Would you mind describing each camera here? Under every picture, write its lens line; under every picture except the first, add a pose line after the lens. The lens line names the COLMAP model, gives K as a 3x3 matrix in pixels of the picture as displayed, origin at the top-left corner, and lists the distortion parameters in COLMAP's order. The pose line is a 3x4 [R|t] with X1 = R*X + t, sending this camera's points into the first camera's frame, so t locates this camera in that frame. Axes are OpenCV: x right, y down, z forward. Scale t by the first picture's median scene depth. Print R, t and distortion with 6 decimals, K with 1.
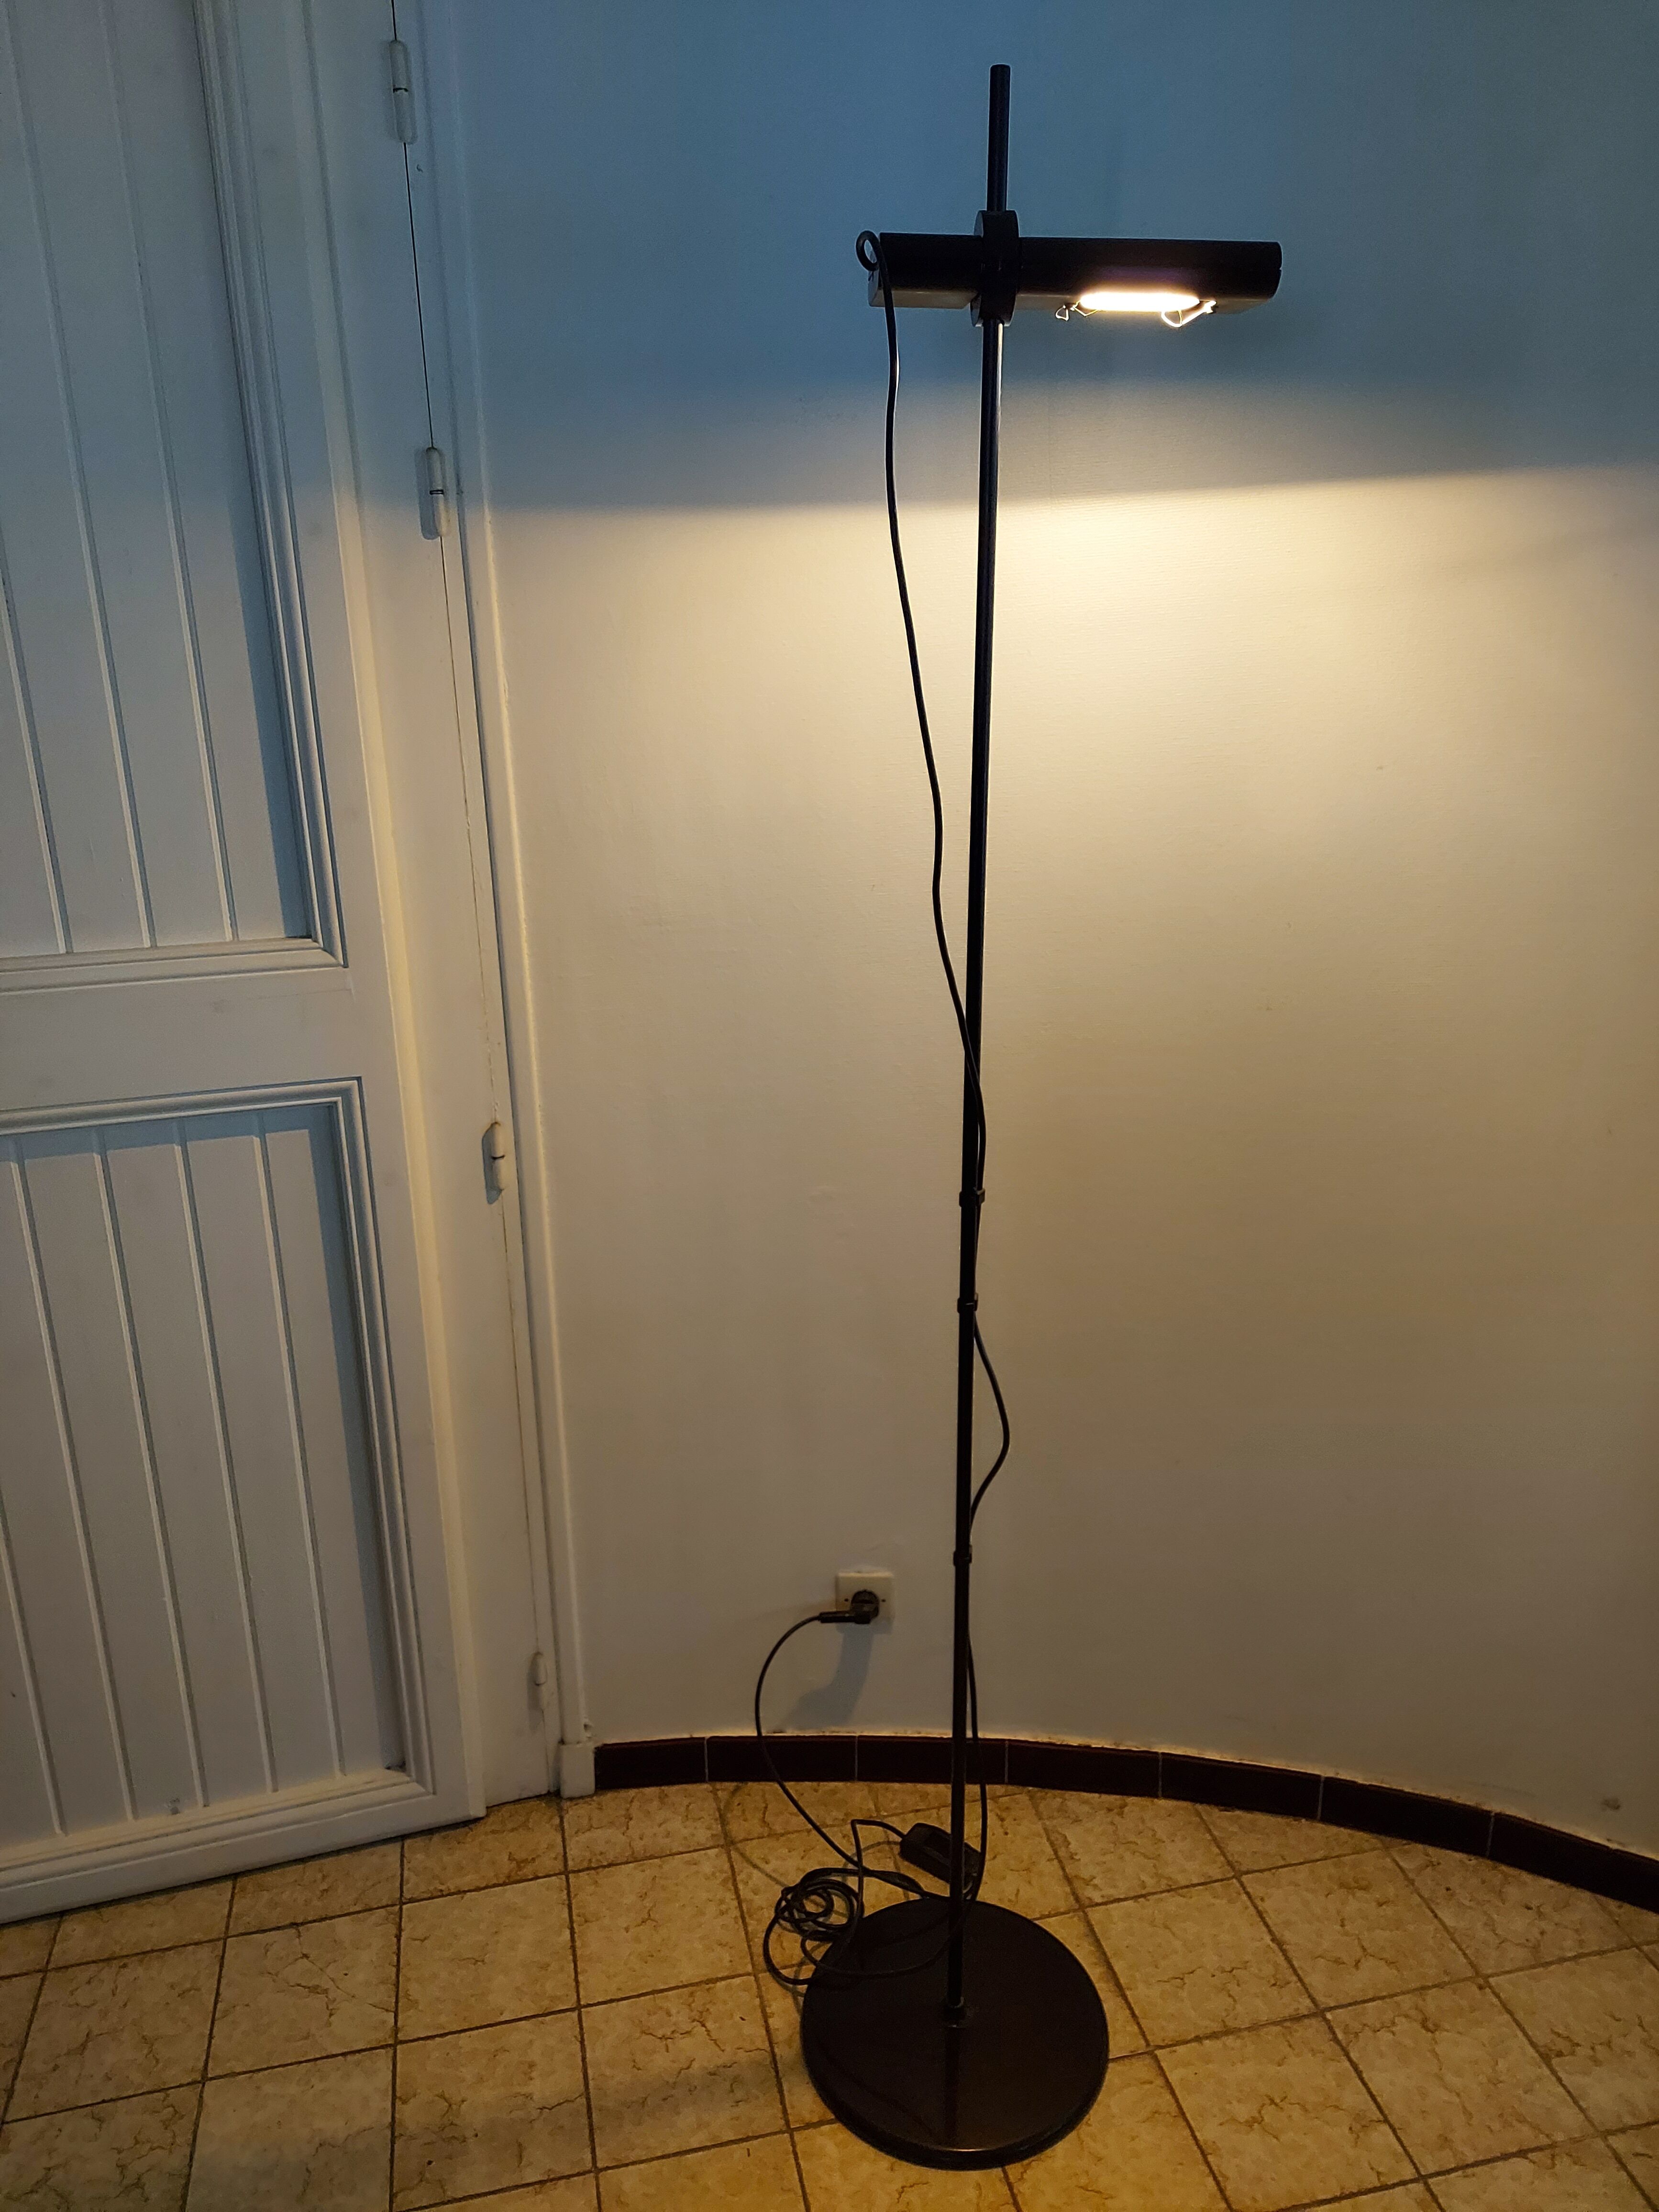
lens RADIAL K [[1575.6, 0, 795.5], [0, 1575.6, 1112.8], [0, 0, 1]] dist [0.058700, -0.067189]
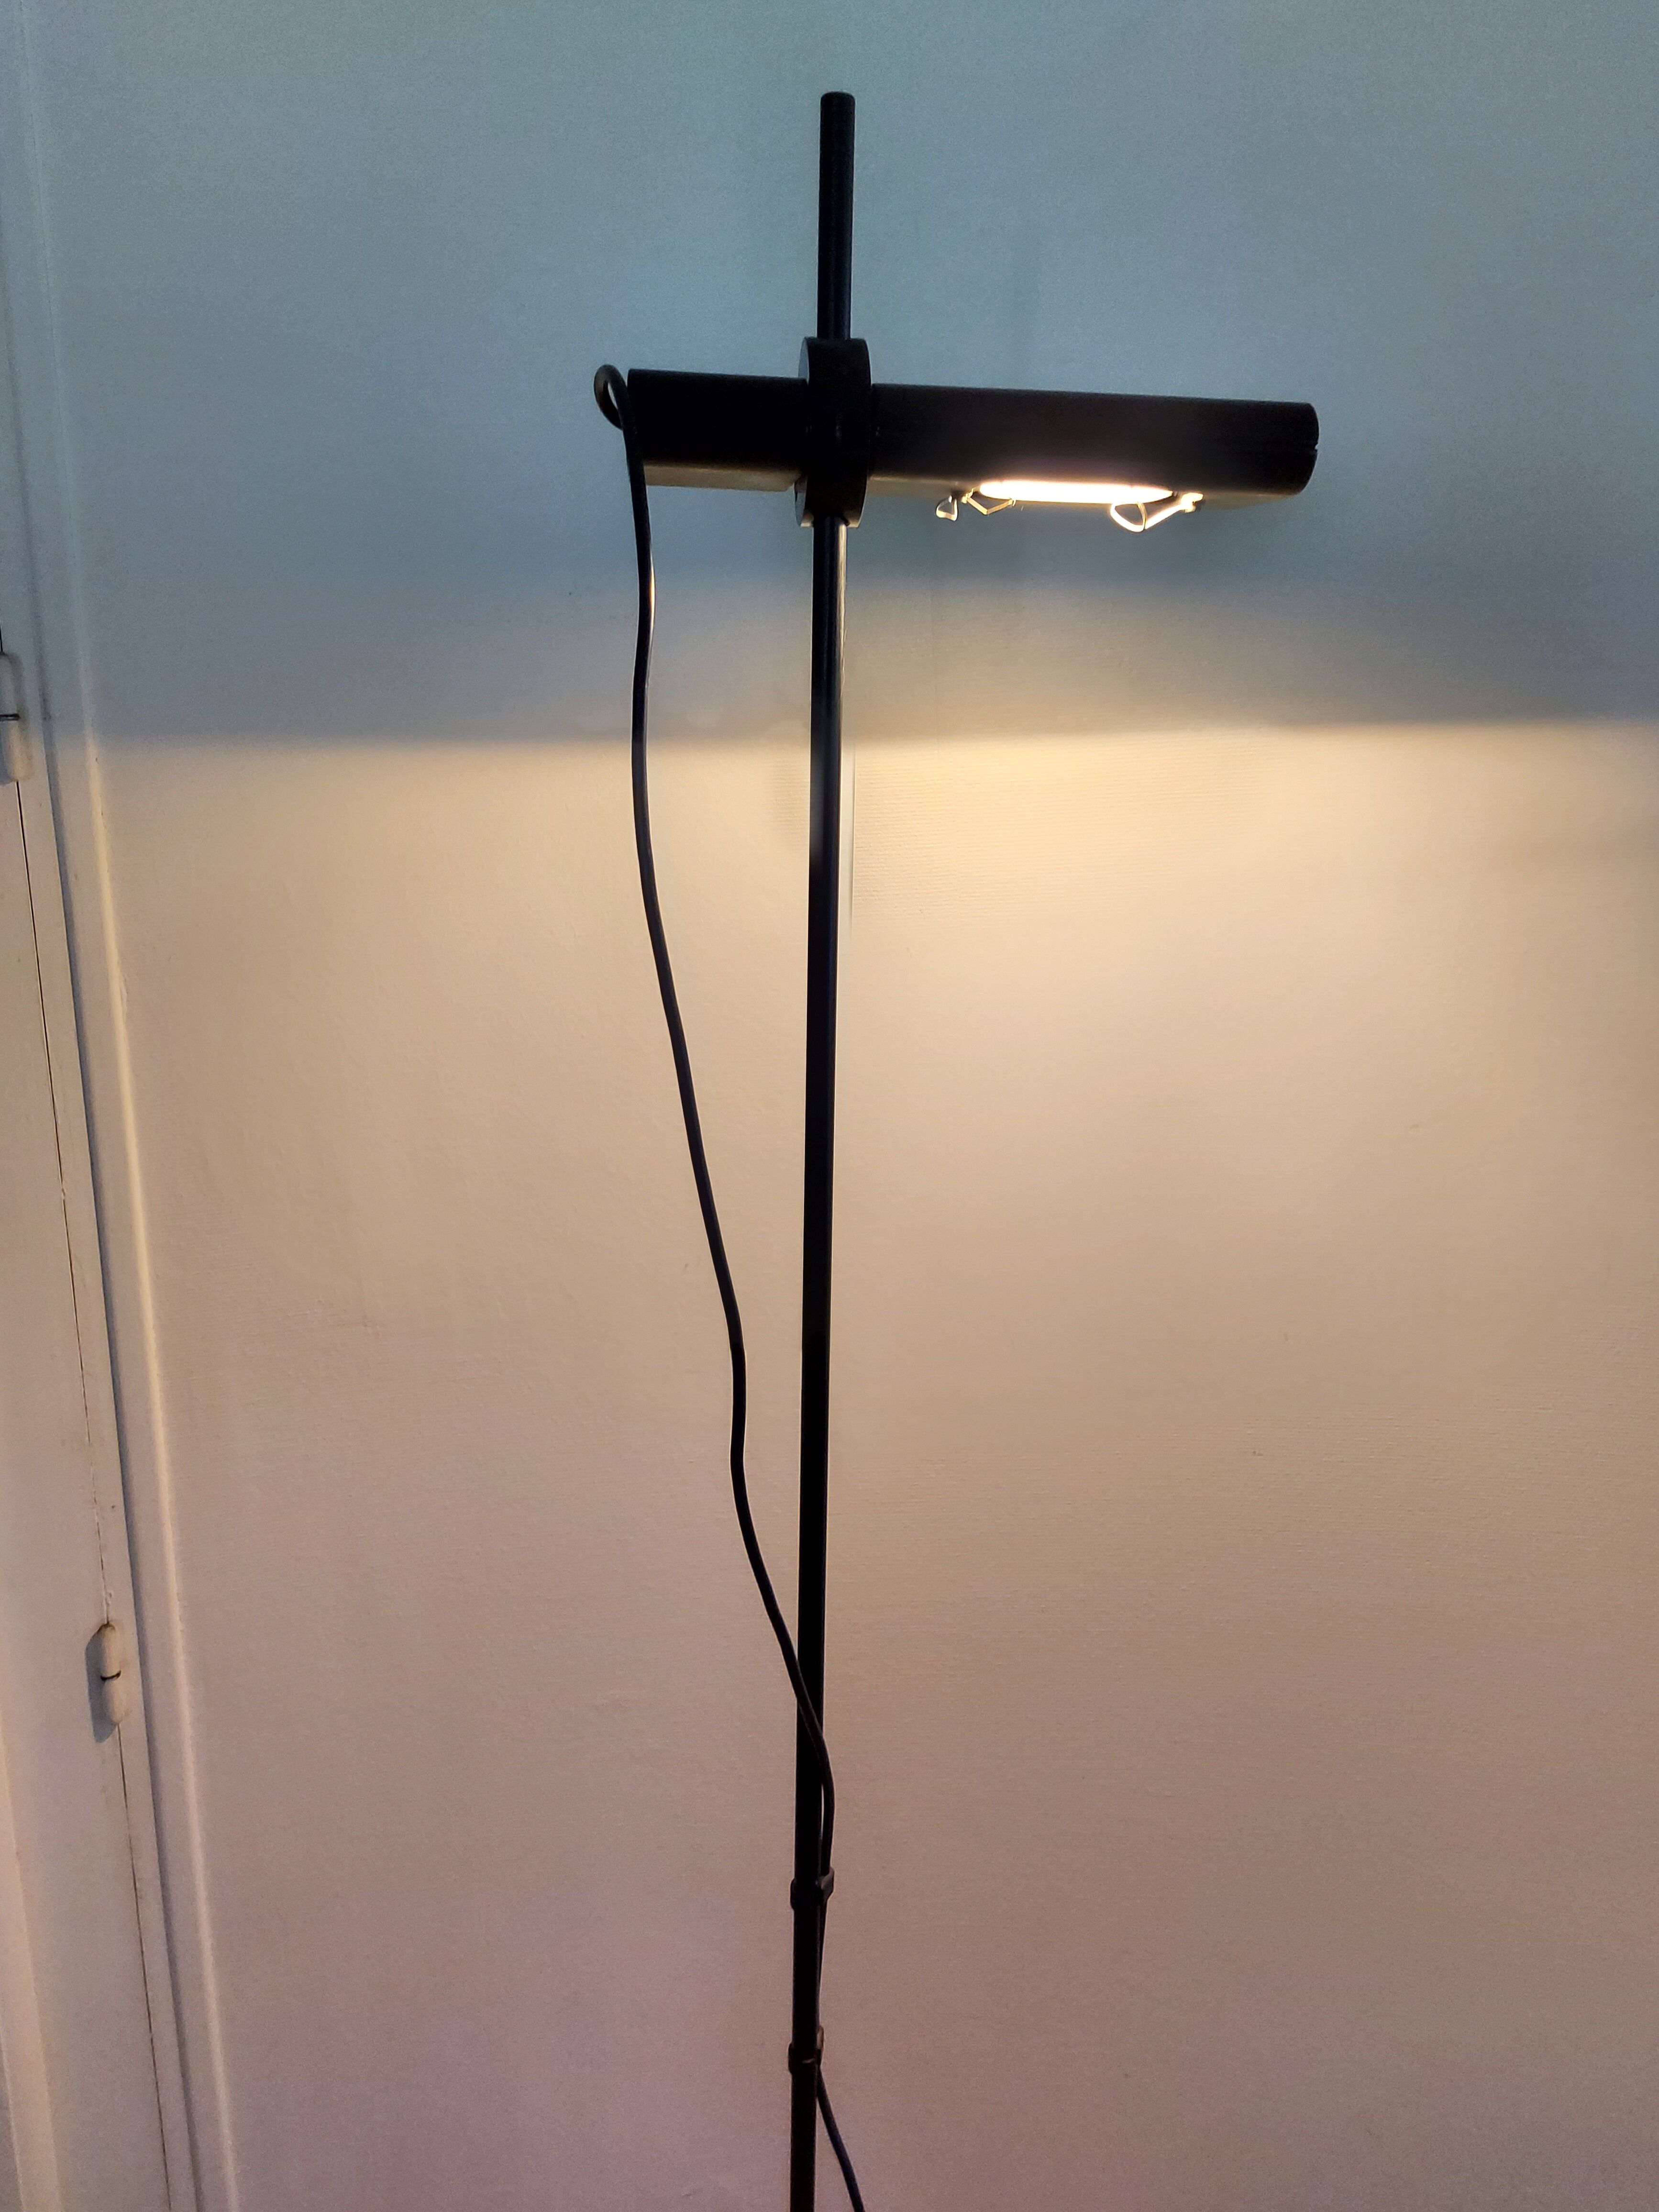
lens RADIAL K [[1681.8, 0, 759.8], [0, 1681.8, 1112.6], [0, 0, 1]] dist [0.004688, 0.001006]
pose [[0.998674, 0.007560, 0.050916, 0.045341], [-0.003545, 0.996909, -0.078485, -0.153465], [-0.051352, 0.078201, 0.995614, 0.267923]]
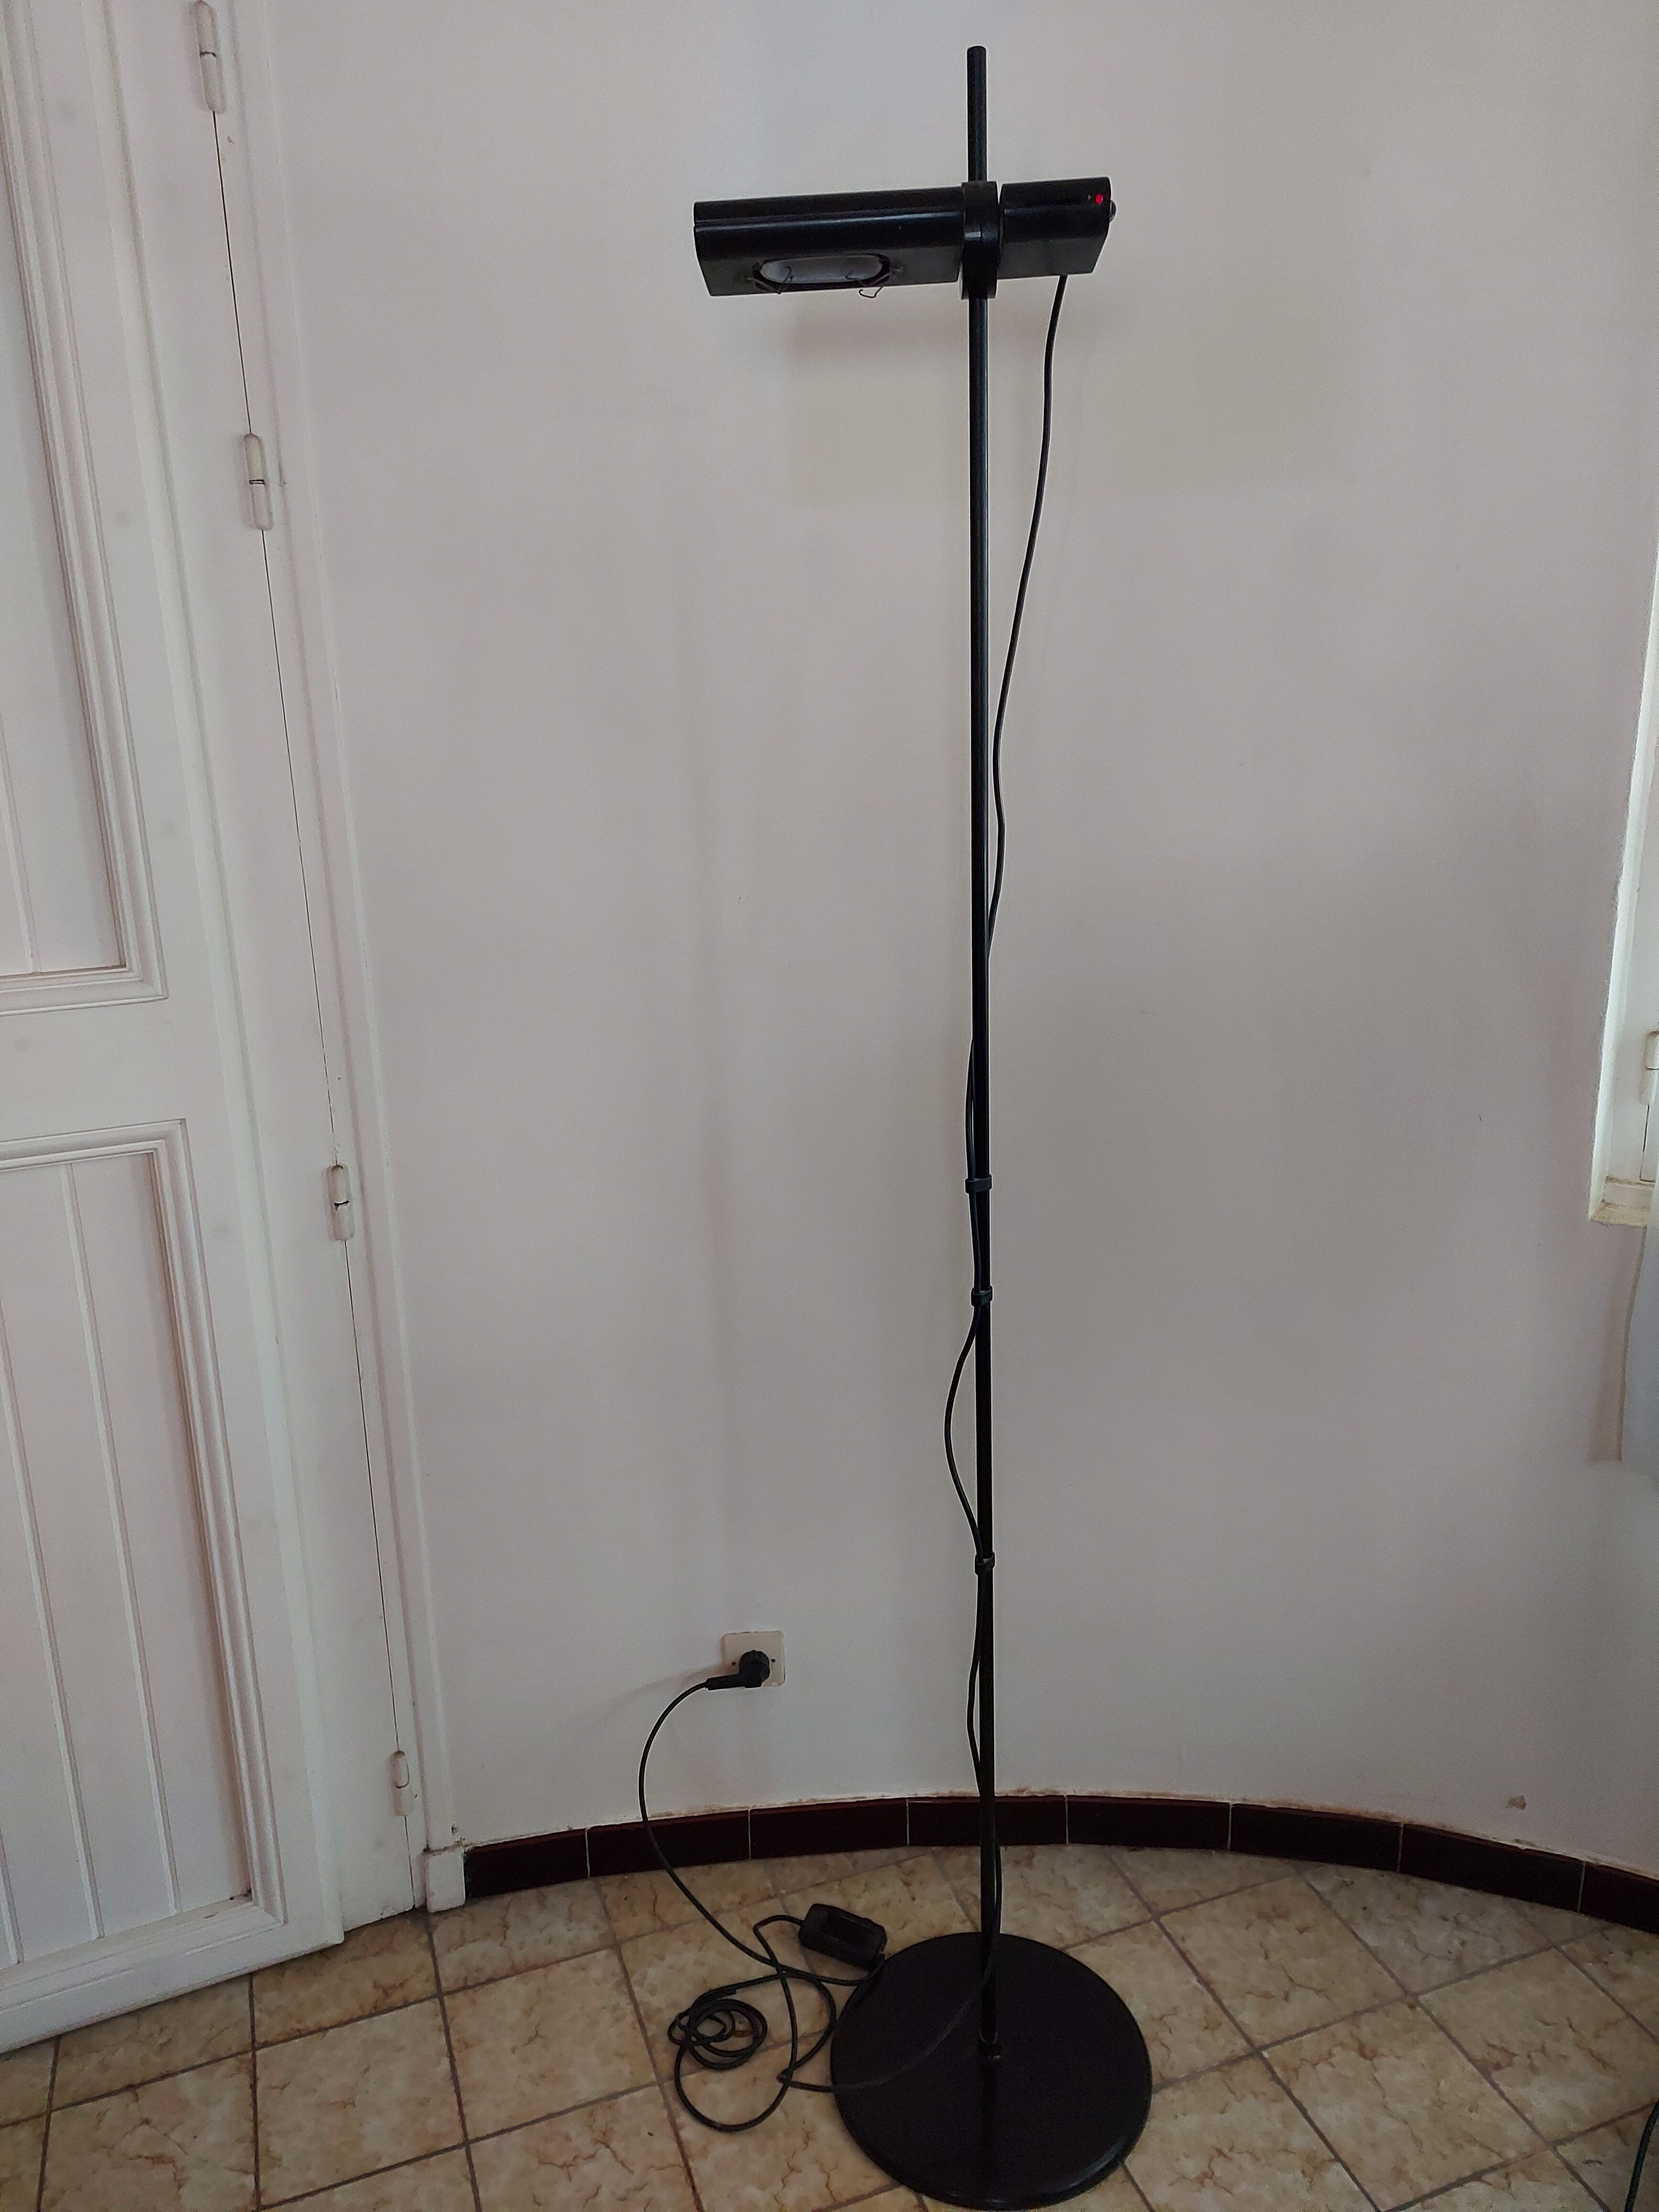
lens RADIAL K [[1575.6, 0, 795.5], [0, 1575.6, 1112.8], [0, 0, 1]] dist [0.058700, -0.067189]
pose [[0.990956, -0.041342, 0.127660, -0.042245], [0.047901, 0.997662, -0.048740, 0.033364], [-0.125347, 0.054414, 0.990620, 0.052785]]
